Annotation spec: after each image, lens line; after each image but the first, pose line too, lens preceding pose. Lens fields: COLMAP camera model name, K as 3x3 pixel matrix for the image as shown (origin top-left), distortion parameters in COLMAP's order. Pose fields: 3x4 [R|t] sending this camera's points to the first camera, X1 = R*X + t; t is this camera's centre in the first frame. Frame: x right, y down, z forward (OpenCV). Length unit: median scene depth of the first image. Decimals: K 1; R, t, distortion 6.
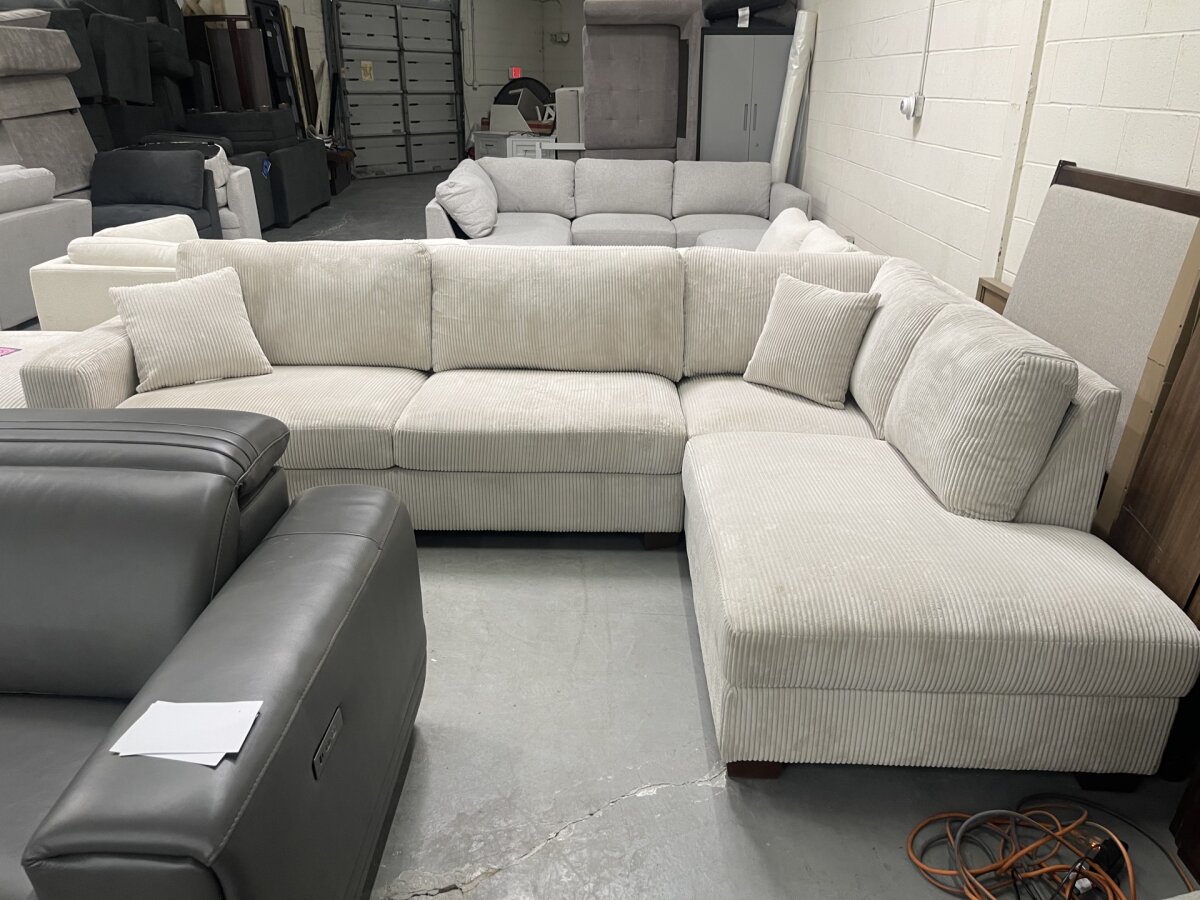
lens RADIAL K [[911.9, 0, 598.3], [0, 911.9, 453.3], [0, 0, 1]] dist [0.029683, -0.032224]
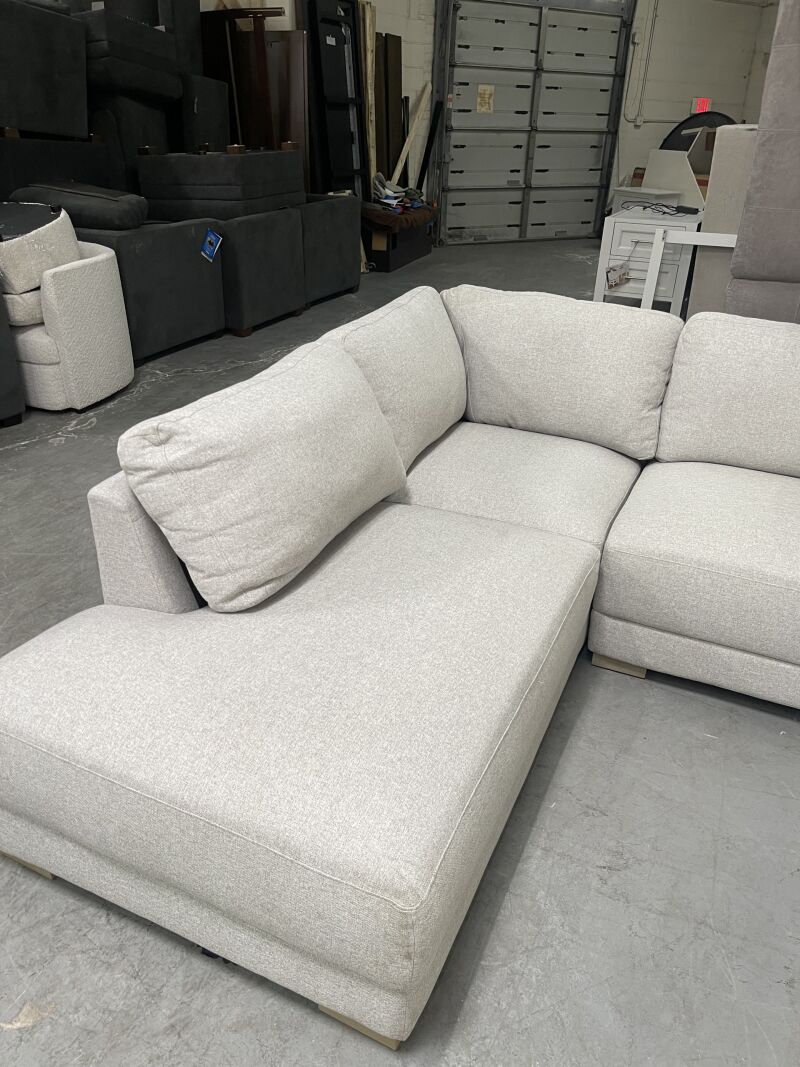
lens RADIAL K [[810.9, 0, 394.3], [0, 810.9, 532.6], [0, 0, 1]] dist [0.029683, -0.032224]
pose [[0.901756, 0.208801, -0.378468, 0.007063], [-0.177390, 0.977224, 0.116477, -0.135612], [0.394168, -0.037897, 0.918257, 0.346145]]
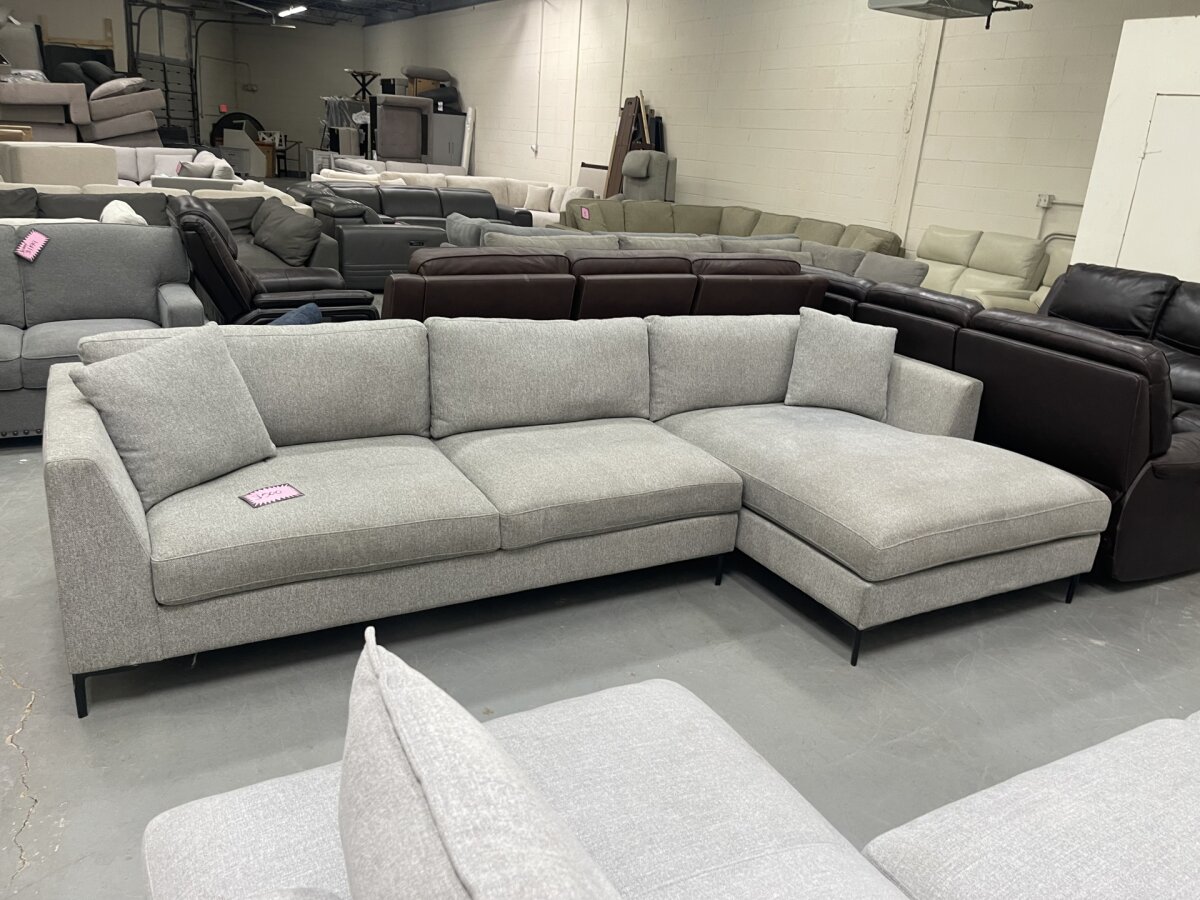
lens RADIAL K [[911.9, 0, 599.1], [0, 911.9, 448.8], [0, 0, 1]] dist [0.029683, -0.032224]
pose [[0.861470, -0.105483, 0.496732, -0.434239], [0.124415, 0.992217, -0.005068, 0.267722], [-0.492332, 0.066167, 0.867889, -0.686513]]
